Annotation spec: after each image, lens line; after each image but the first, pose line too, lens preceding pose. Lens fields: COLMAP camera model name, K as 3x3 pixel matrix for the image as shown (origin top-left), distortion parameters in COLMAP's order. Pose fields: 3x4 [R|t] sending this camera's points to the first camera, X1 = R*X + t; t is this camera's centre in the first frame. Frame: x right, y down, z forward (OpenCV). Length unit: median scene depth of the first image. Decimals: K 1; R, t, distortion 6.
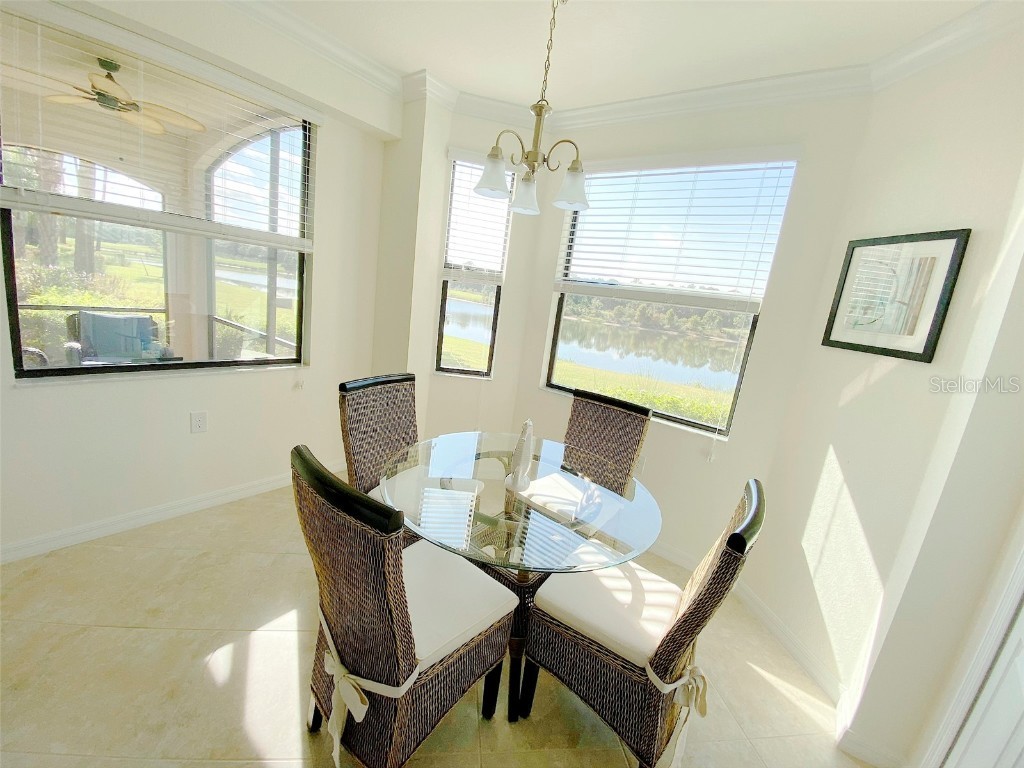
lens RADIAL K [[411.8, 0, 514.6], [0, 411.8, 384.8], [0, 0, 1]] dist [0.030016, -0.025568]
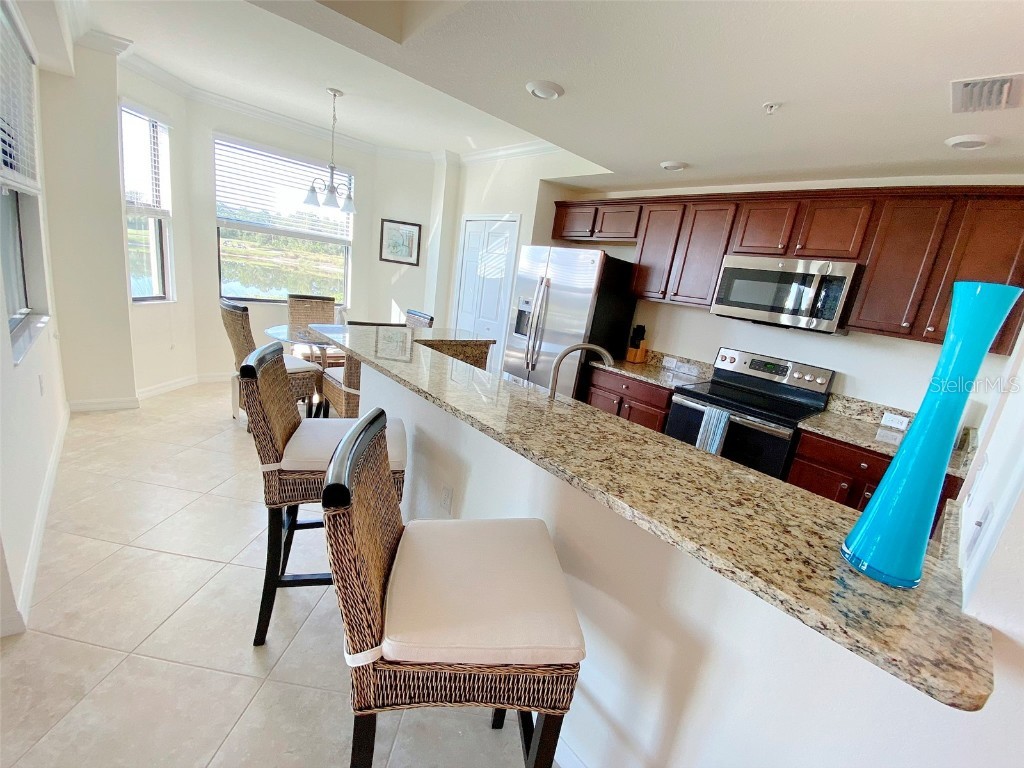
lens RADIAL K [[414.5, 0, 516.0], [0, 414.5, 383.0], [0, 0, 1]] dist [0.024059, -0.023110]
pose [[0.199899, -0.340456, 0.918765, -1.443176], [0.096531, 0.939973, 0.327312, -0.123828], [-0.975050, 0.023260, 0.220765, -0.302220]]
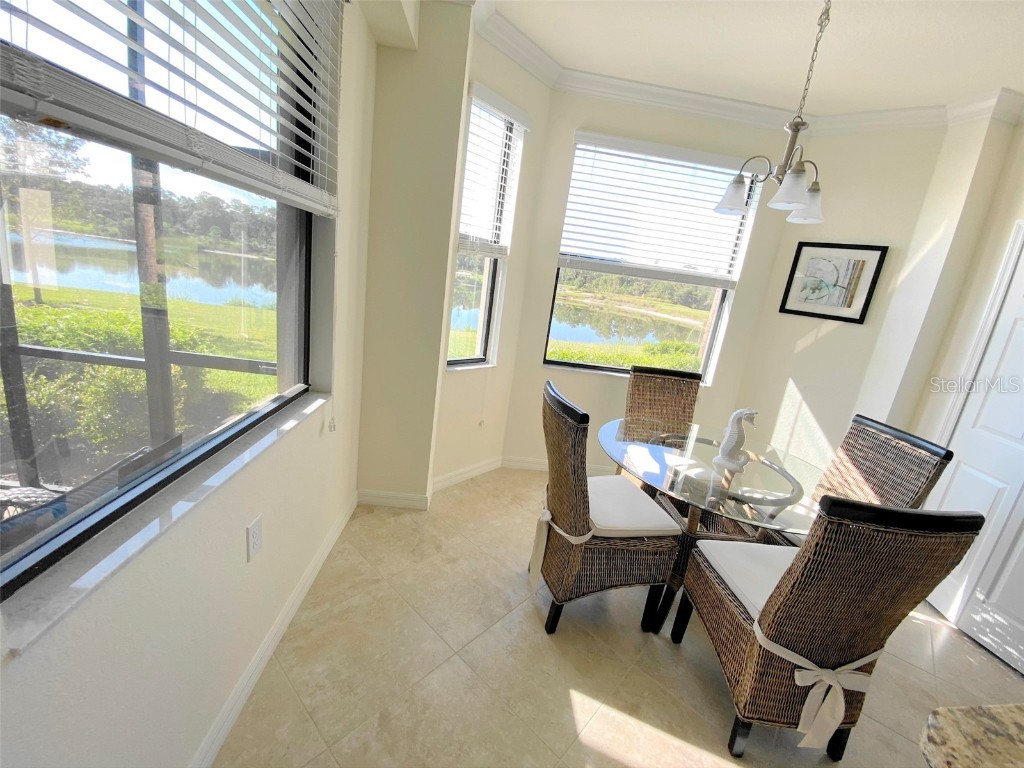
lens RADIAL K [[411.8, 0, 514.6], [0, 411.8, 384.8], [0, 0, 1]] dist [0.030016, -0.025568]
pose [[0.764904, -0.192443, 0.614726, -0.807930], [0.103573, 0.978656, 0.177497, -0.174637], [-0.635763, -0.072100, 0.768510, 0.380433]]
